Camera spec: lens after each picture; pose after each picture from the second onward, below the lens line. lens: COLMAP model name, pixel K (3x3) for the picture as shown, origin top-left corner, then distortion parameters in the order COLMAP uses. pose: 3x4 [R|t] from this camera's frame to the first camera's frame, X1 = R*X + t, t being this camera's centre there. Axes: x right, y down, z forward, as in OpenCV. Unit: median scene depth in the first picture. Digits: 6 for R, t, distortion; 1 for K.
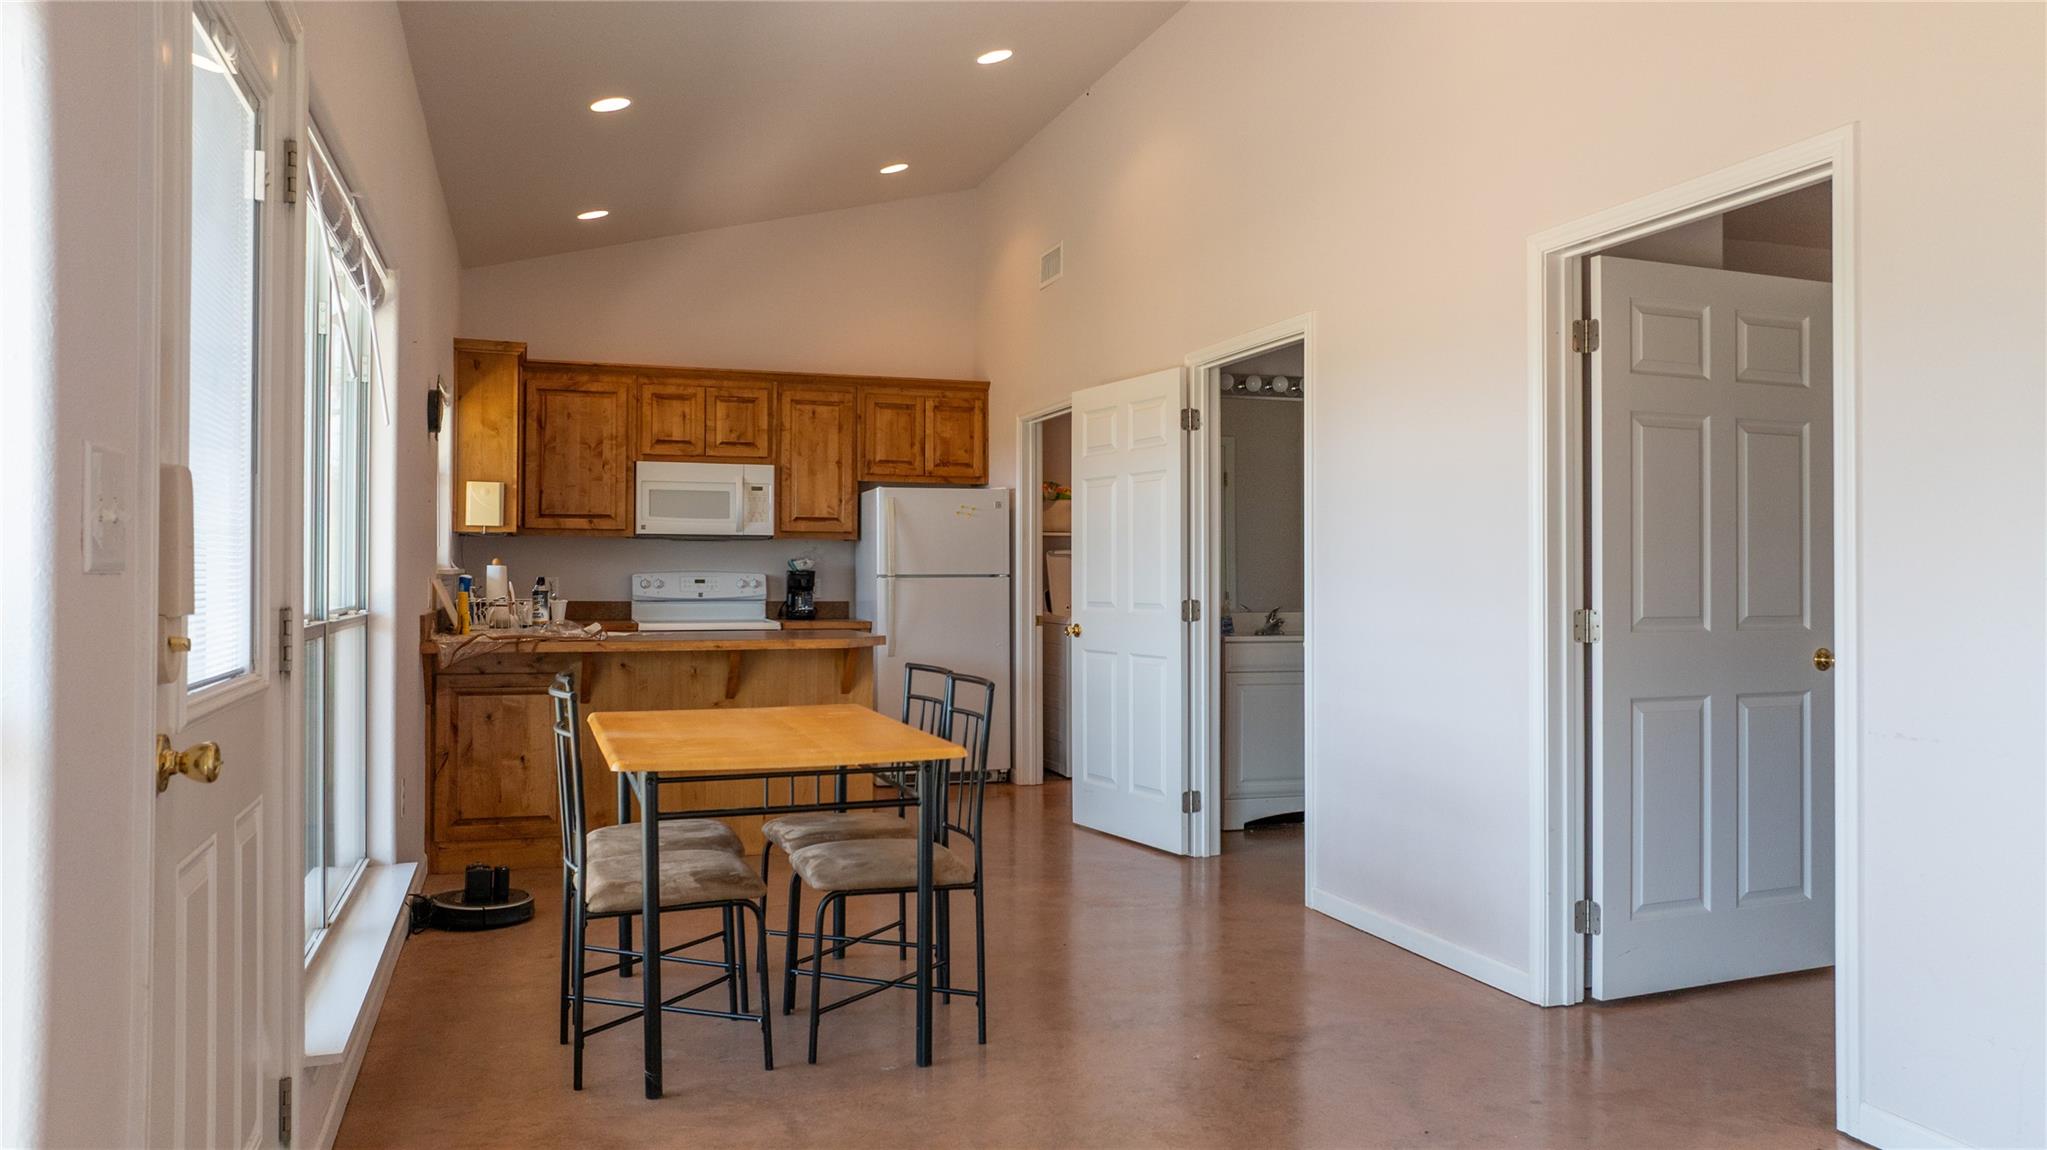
lens RADIAL K [[1448.2, 0, 1023.5], [0, 1448.2, 575.0], [0, 0, 1]] dist [-0.008960, -0.002853]
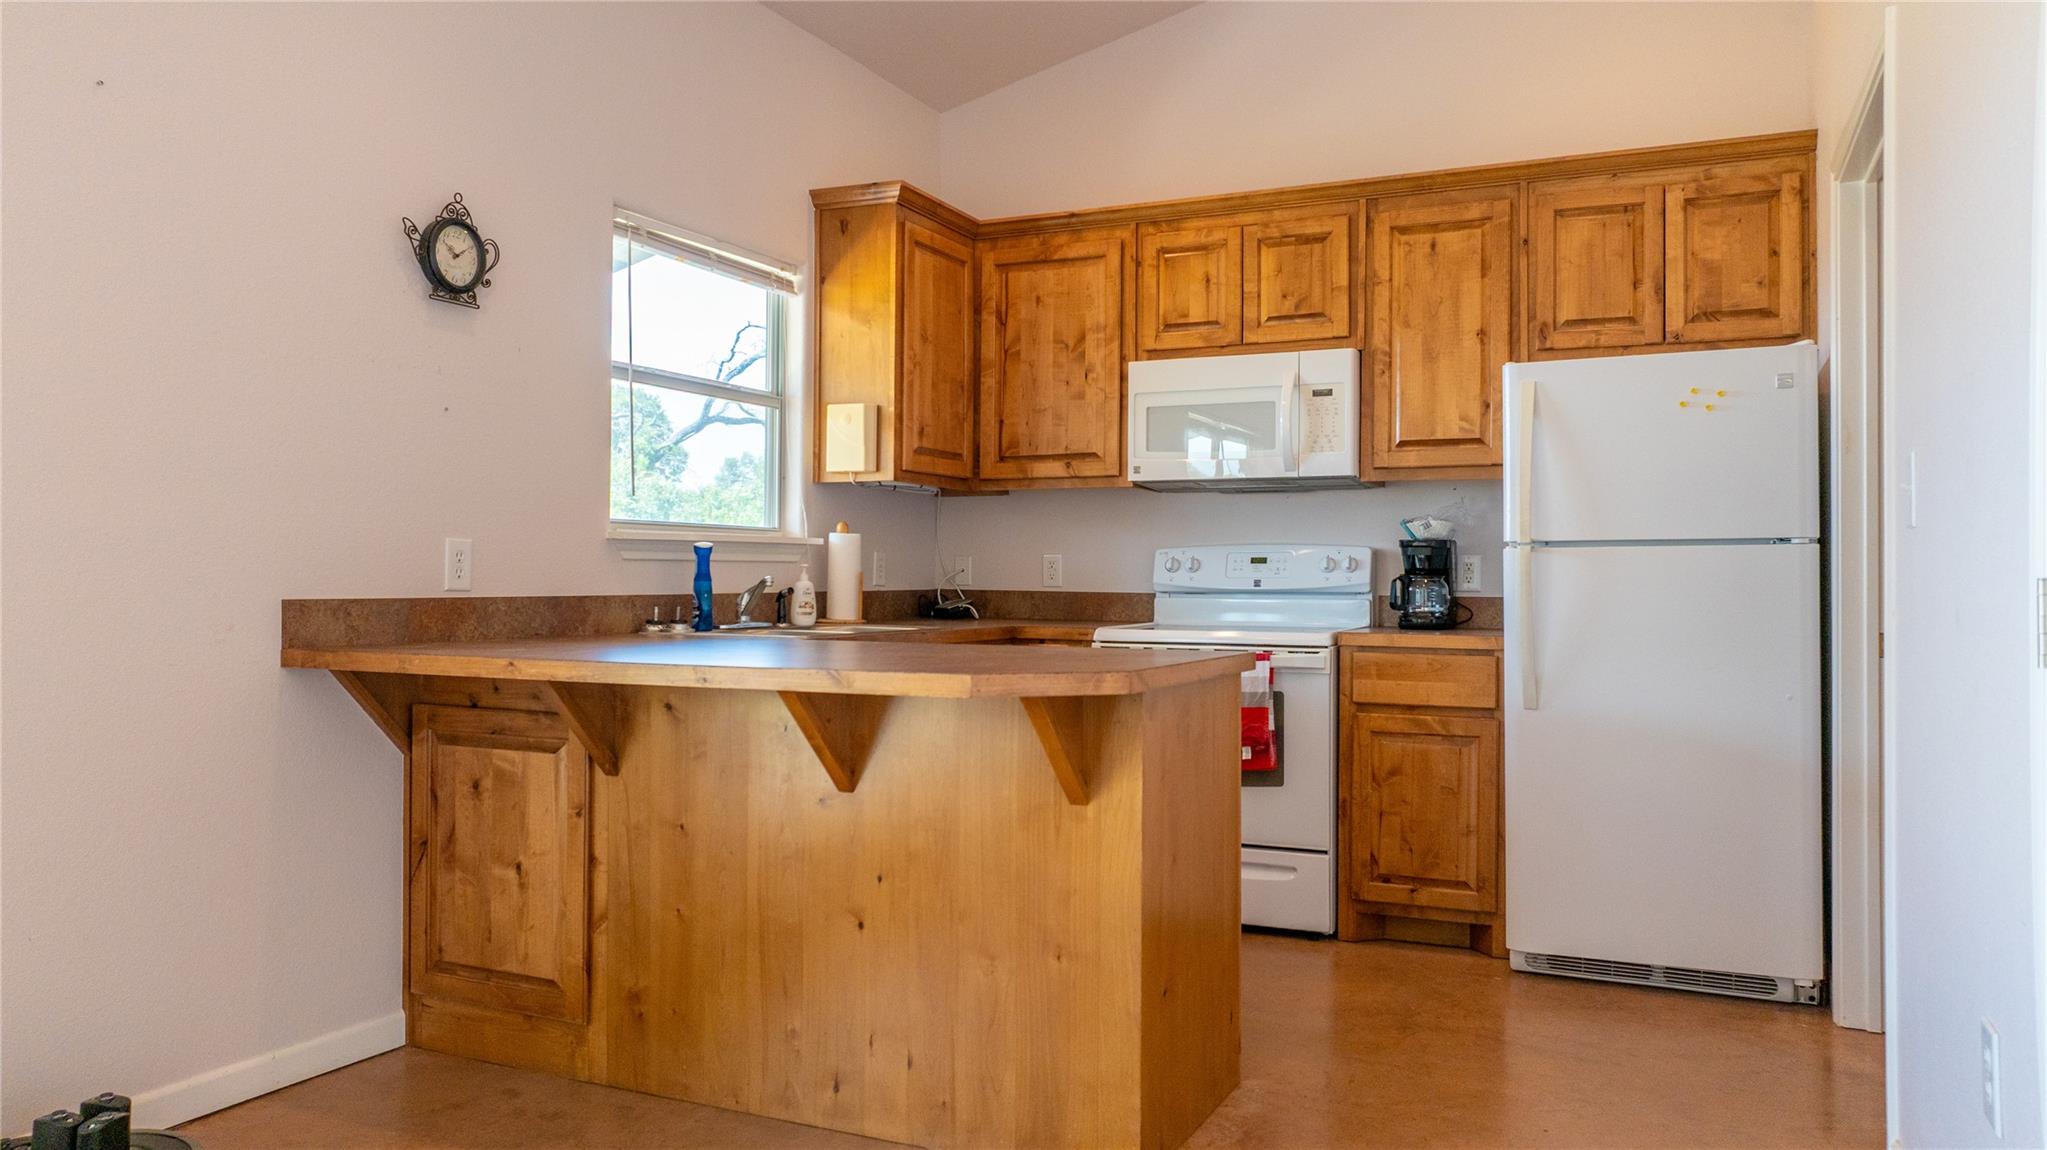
lens RADIAL K [[1448.2, 0, 1023.5], [0, 1448.2, 575.0], [0, 0, 1]] dist [-0.008960, -0.002853]
pose [[0.727962, -0.001804, -0.685615, 0.115064], [-0.001578, 0.999989, -0.004307, 0.013310], [0.685615, 0.004217, 0.727952, 0.514110]]
